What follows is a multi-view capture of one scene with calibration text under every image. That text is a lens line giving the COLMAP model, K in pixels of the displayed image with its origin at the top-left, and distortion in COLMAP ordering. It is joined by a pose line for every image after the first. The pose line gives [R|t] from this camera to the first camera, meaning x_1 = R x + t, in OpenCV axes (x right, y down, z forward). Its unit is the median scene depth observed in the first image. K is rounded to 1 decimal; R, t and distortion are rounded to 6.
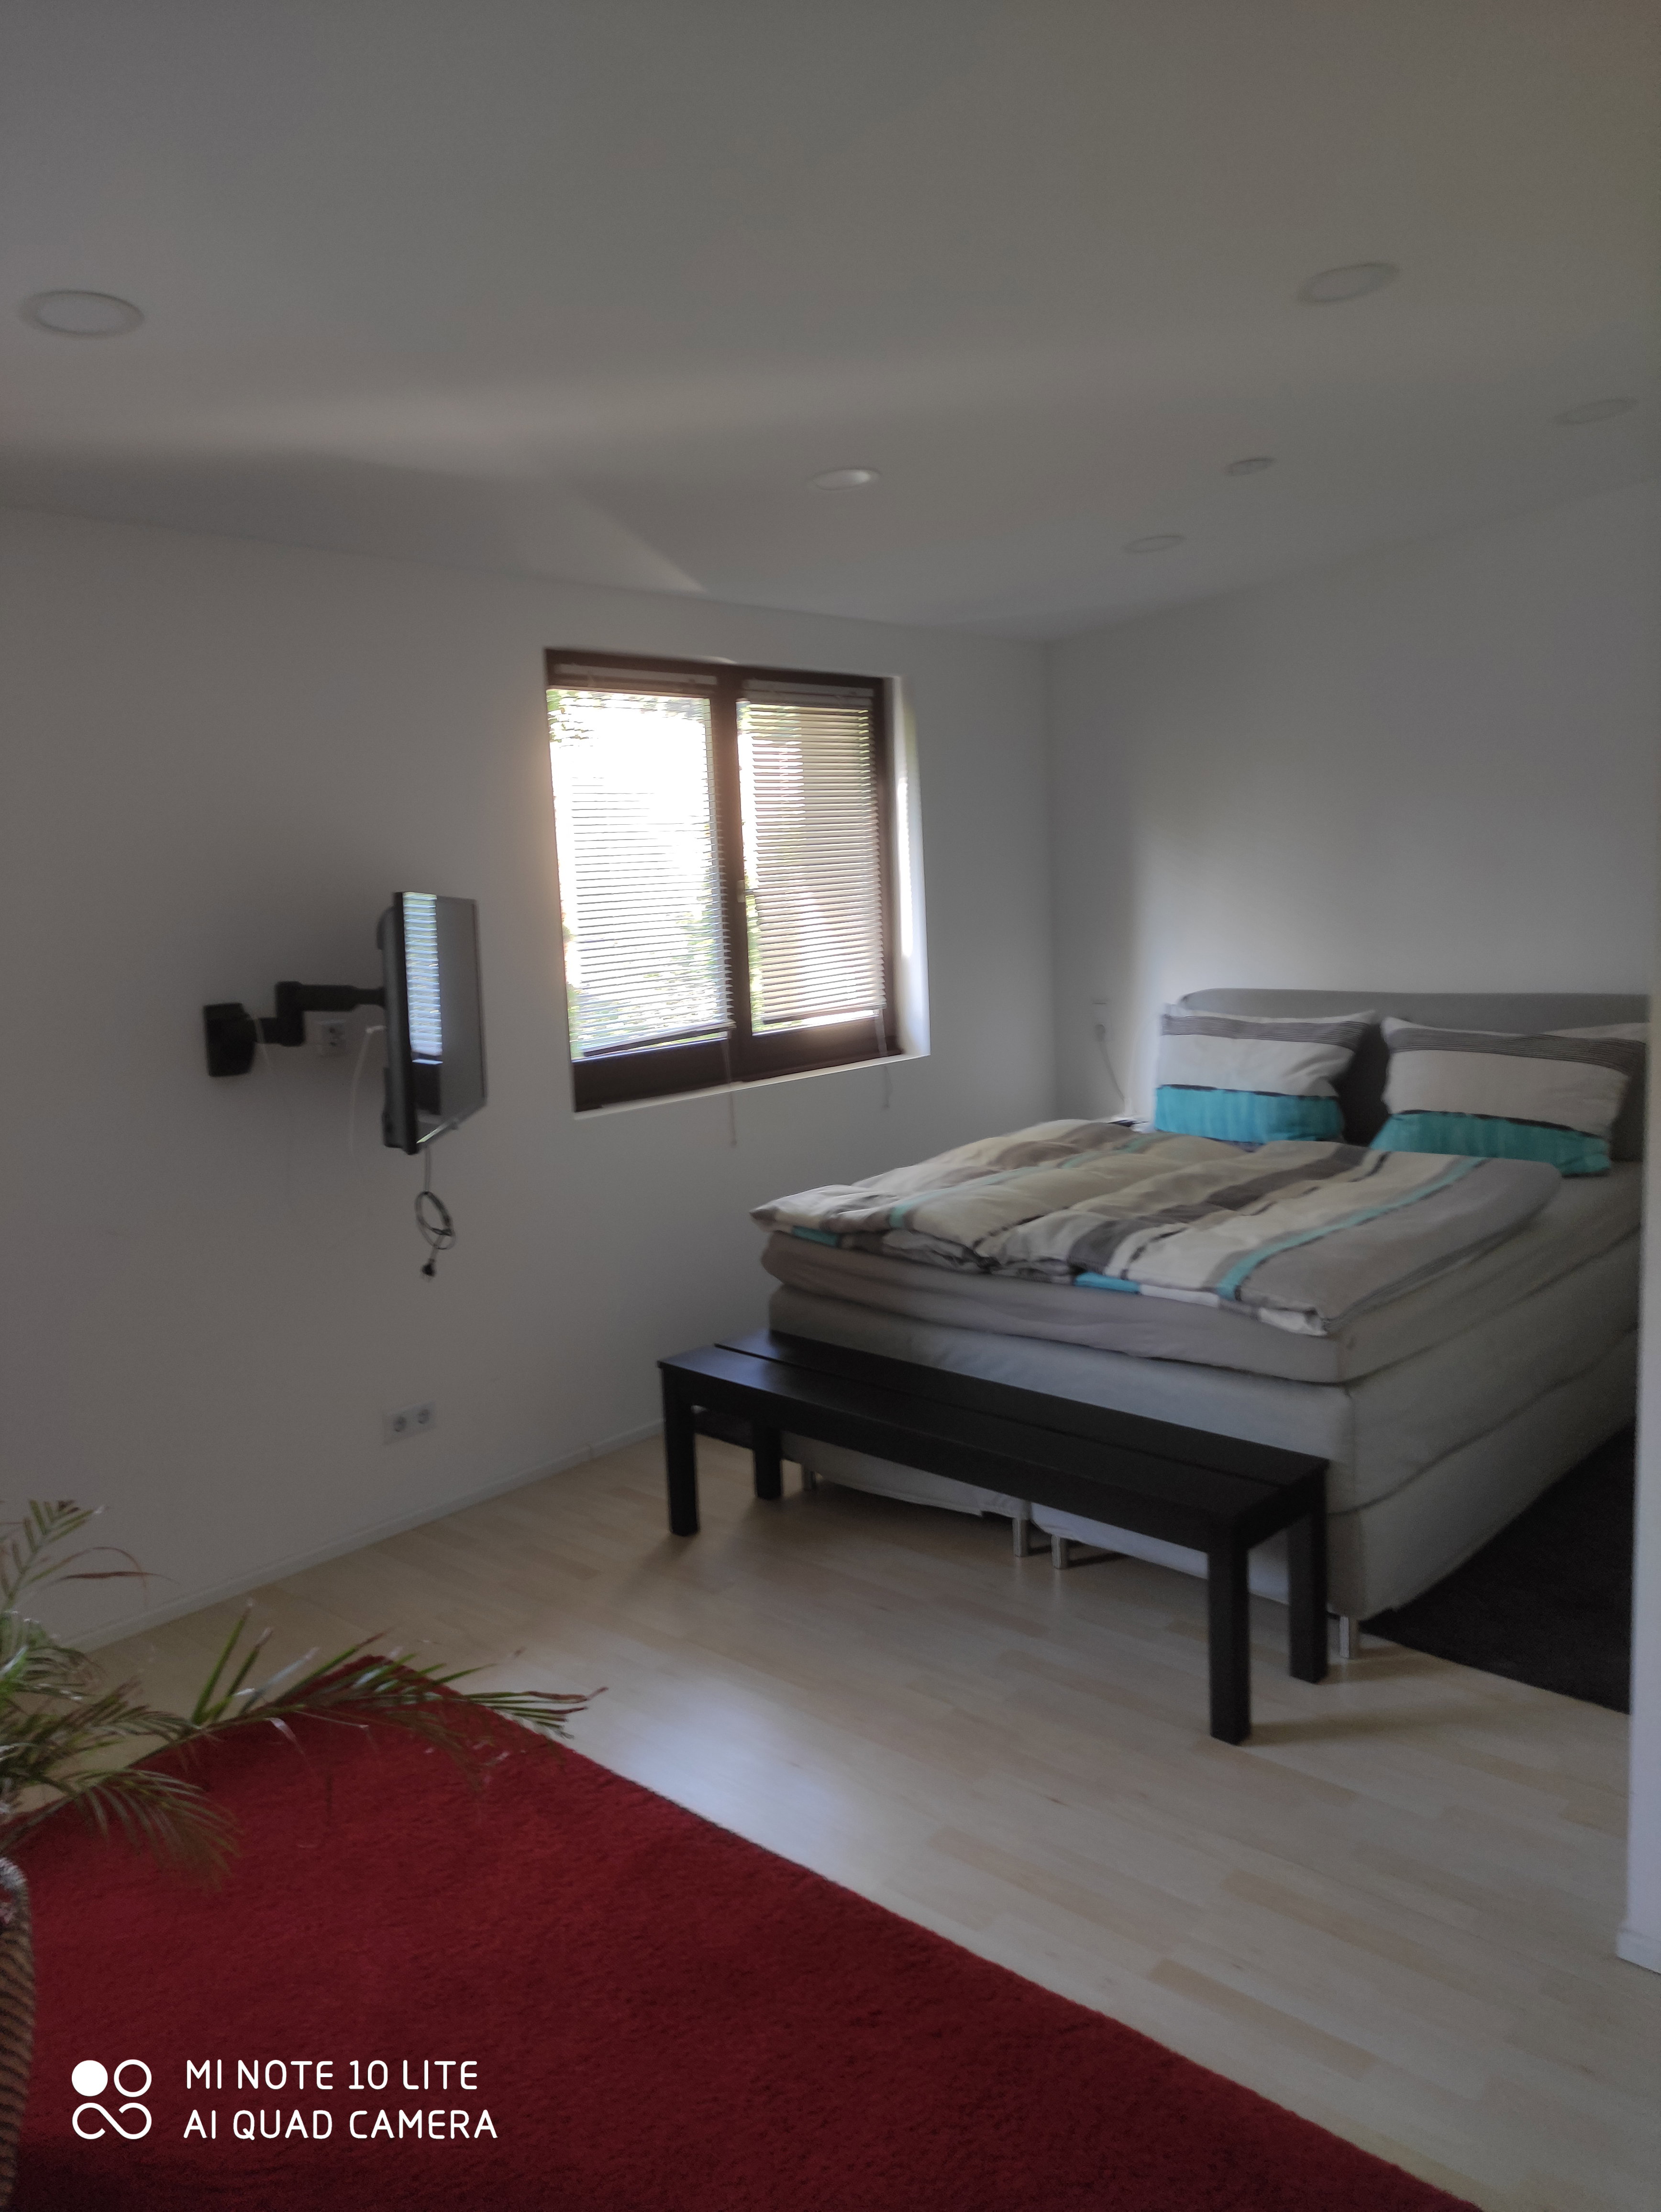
lens RADIAL K [[1688.0, 0, 829.4], [0, 1688.0, 1111.5], [0, 0, 1]] dist [0.060494, -0.041487]
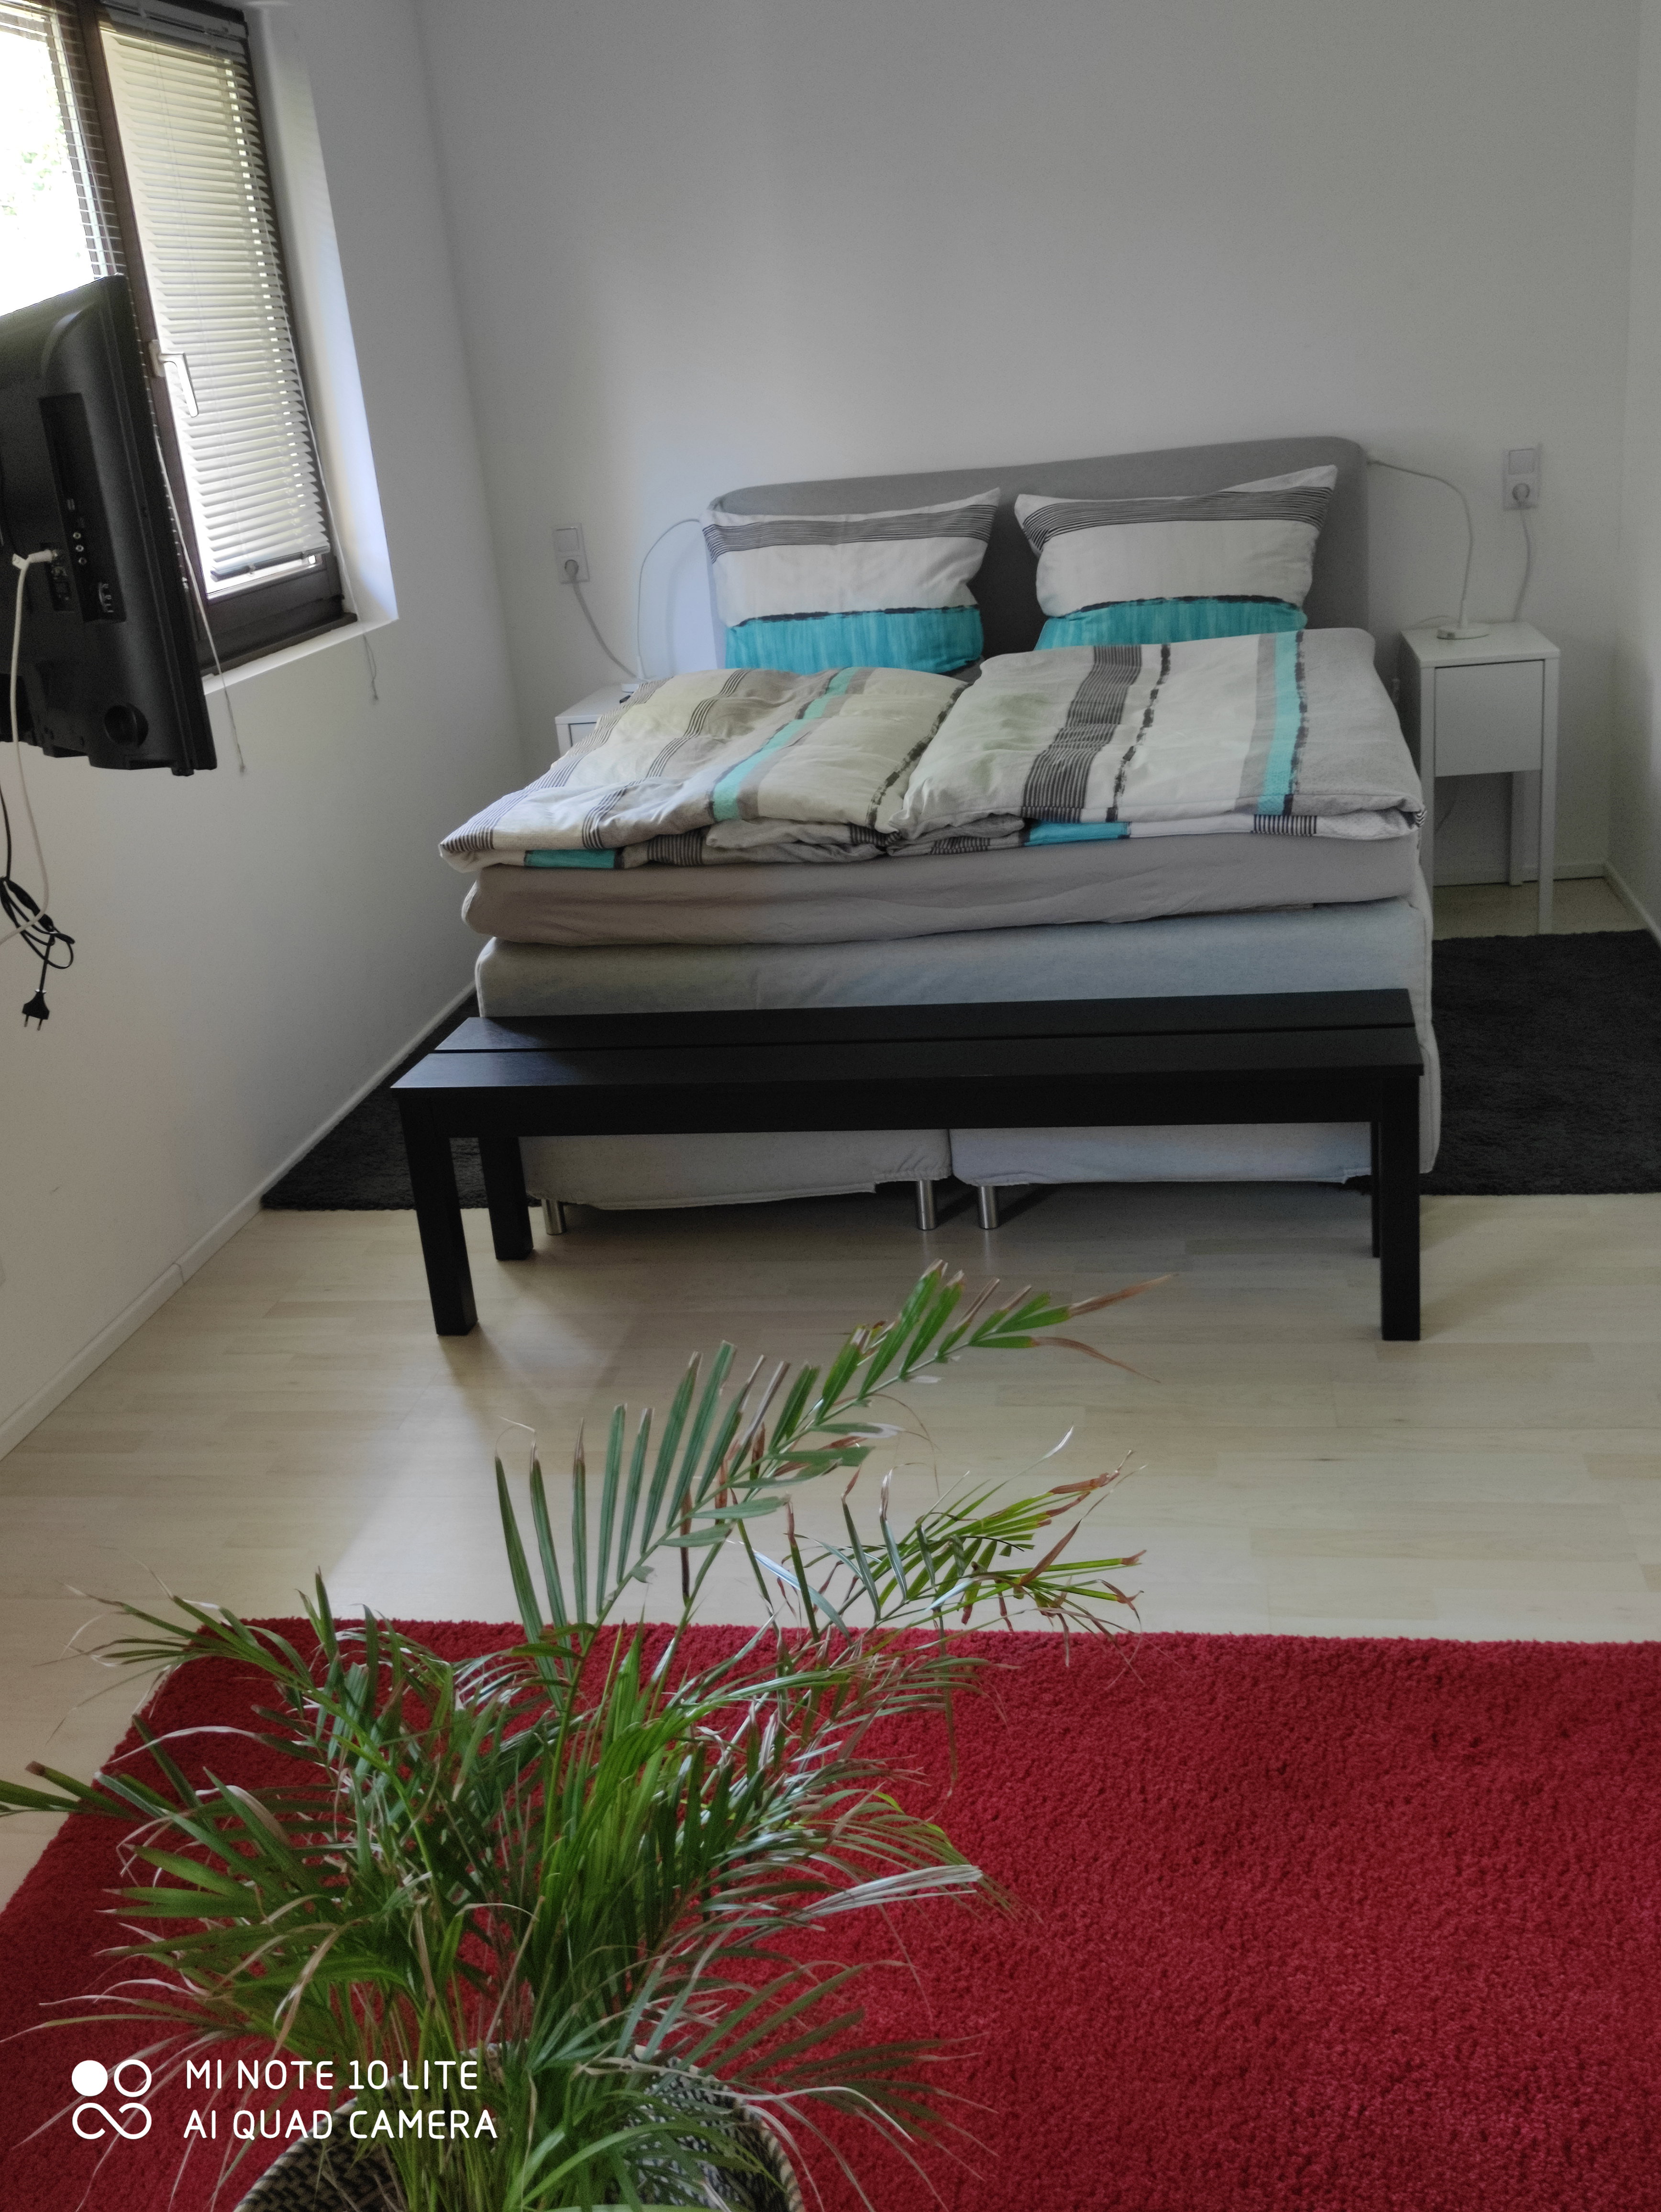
lens RADIAL K [[2097.6, 0, 830.5], [0, 2097.6, 1106.0], [0, 0, 1]] dist [0.070935, -0.005700]
pose [[0.834754, -0.219446, 0.505004, -0.367879], [0.135483, 0.970812, 0.197911, 0.017463], [-0.533695, -0.096787, 0.840120, 0.232139]]
